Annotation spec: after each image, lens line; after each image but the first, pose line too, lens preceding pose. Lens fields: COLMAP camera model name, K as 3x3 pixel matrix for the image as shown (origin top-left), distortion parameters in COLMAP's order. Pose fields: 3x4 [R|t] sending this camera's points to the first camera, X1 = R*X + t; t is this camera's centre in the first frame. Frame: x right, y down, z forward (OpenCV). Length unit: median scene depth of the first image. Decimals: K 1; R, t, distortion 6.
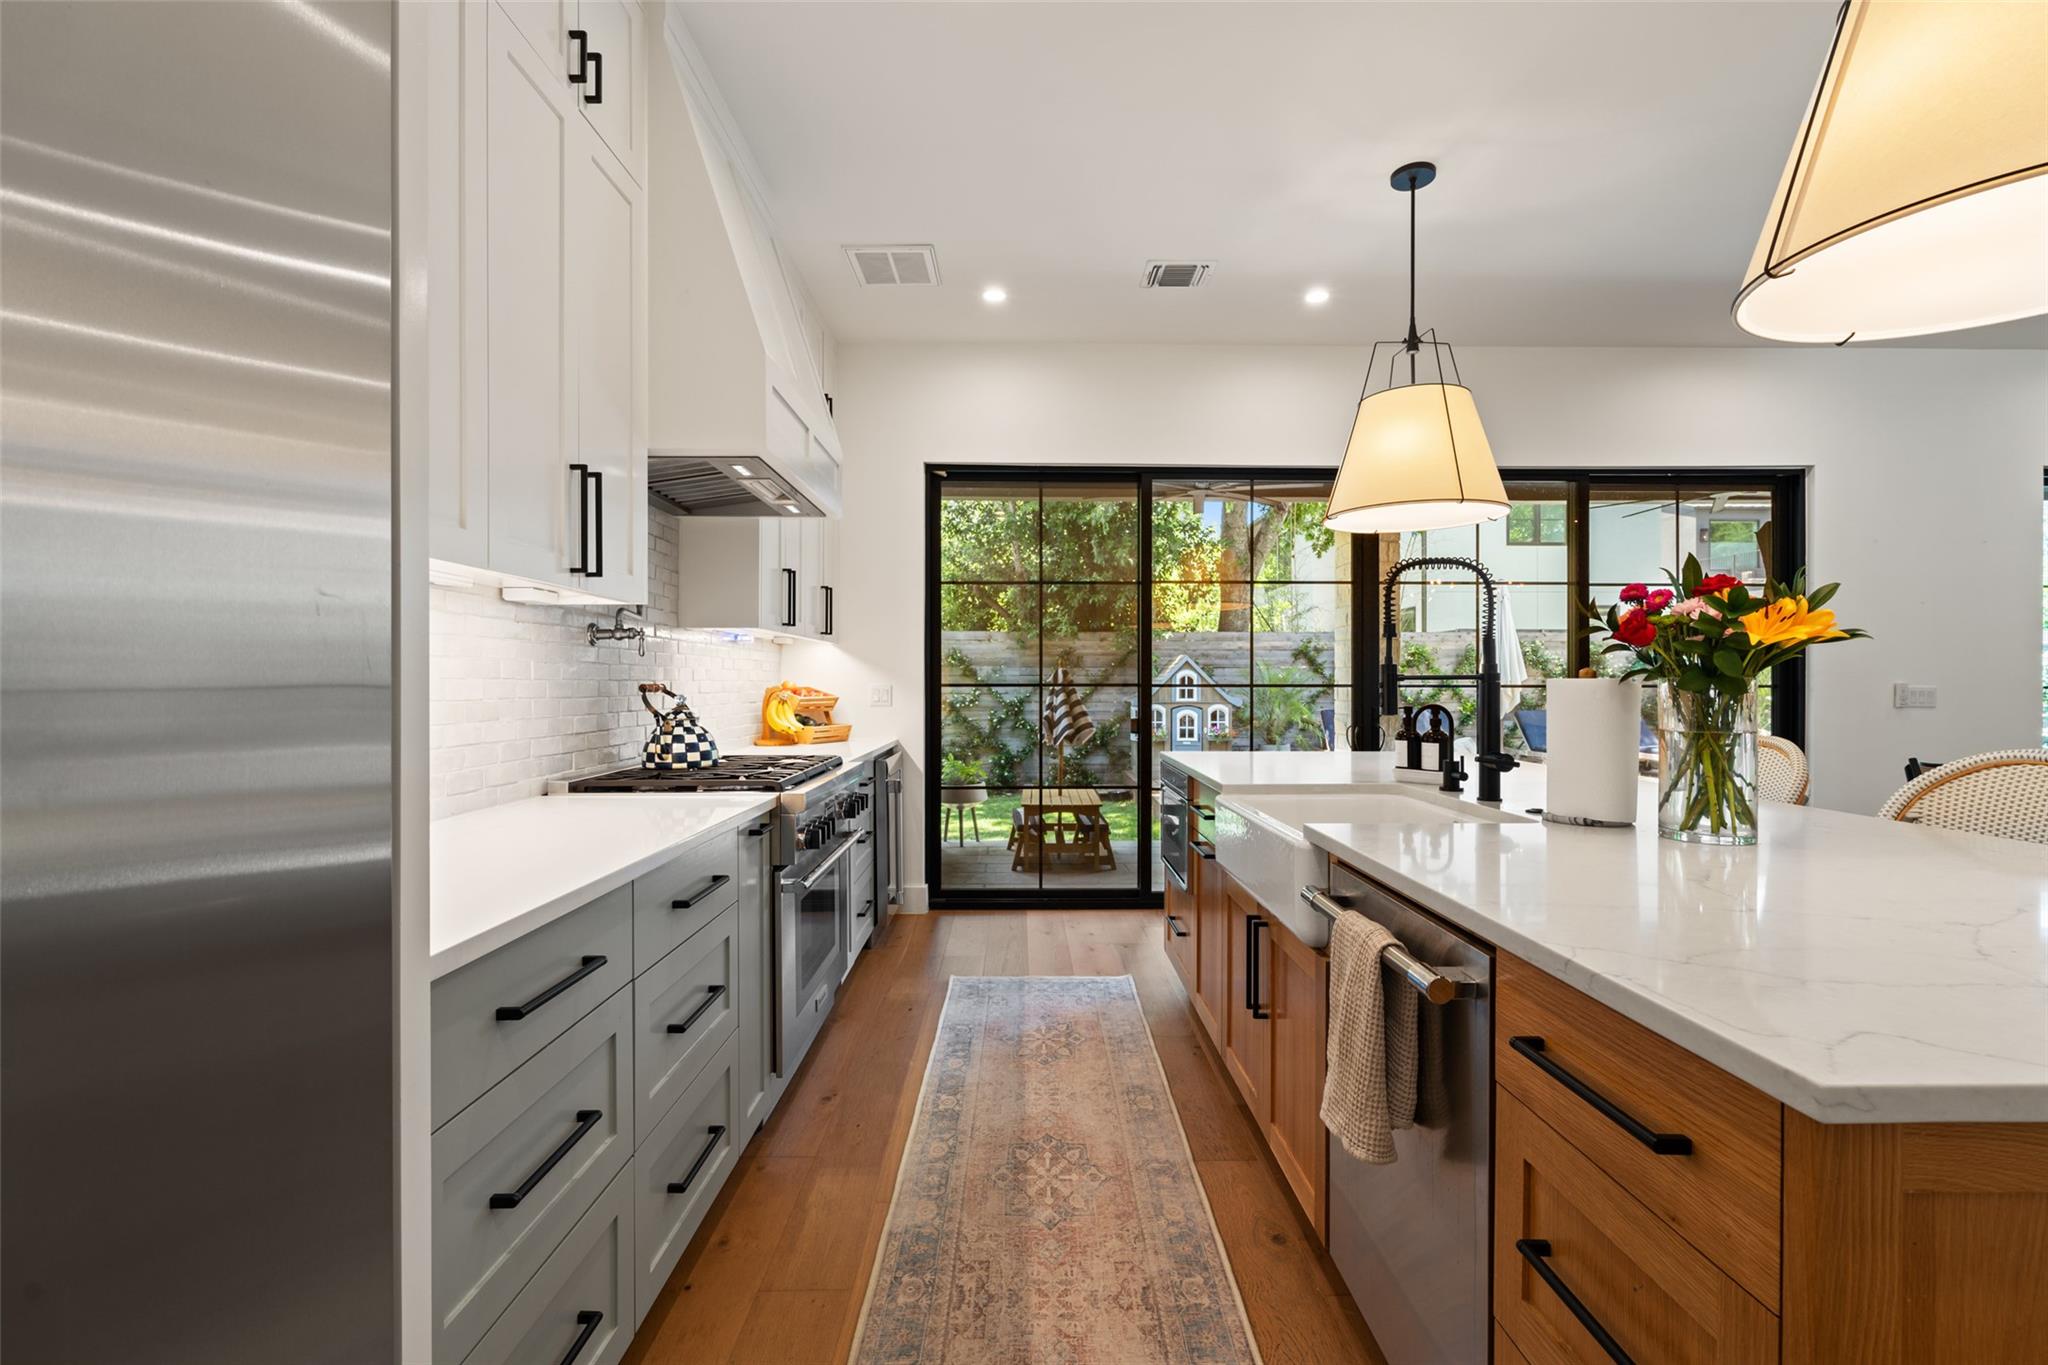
lens RADIAL K [[901.9, 0, 1024.0], [0, 901.9, 682.5], [0, 0, 1]] dist [-0.002224, 0.000469]
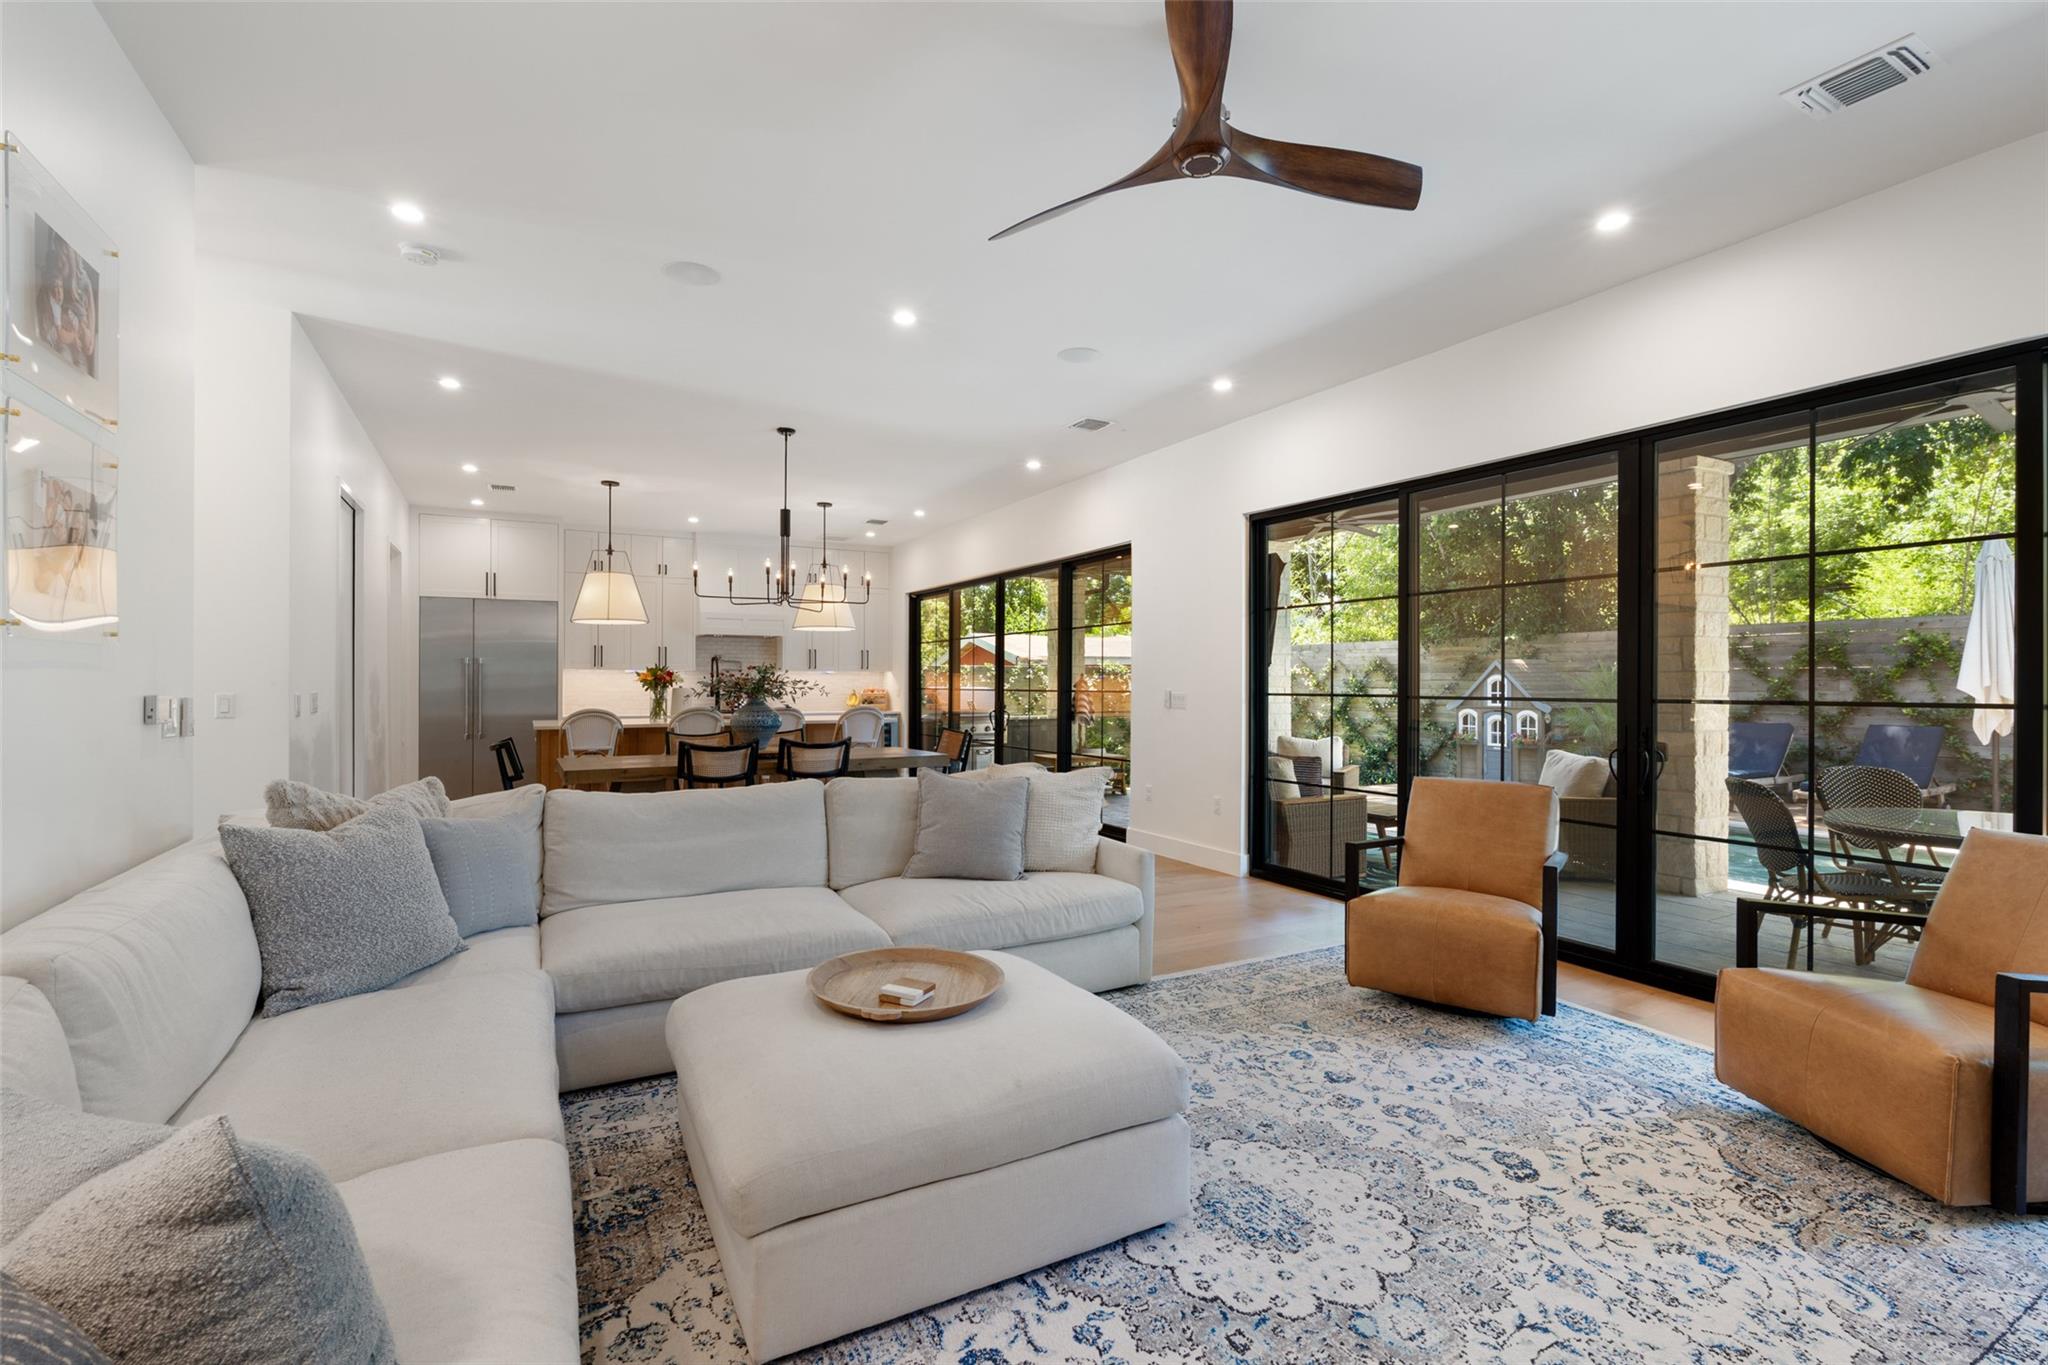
lens RADIAL K [[901.2, 0, 1023.7], [0, 901.2, 678.0], [0, 0, 1]] dist [-0.001061, -0.000448]
pose [[0.478466, -0.006661, -0.878081, 2.472175], [0.000033, 0.999971, -0.007568, -0.010461], [0.878106, 0.003592, 0.478452, 0.184435]]
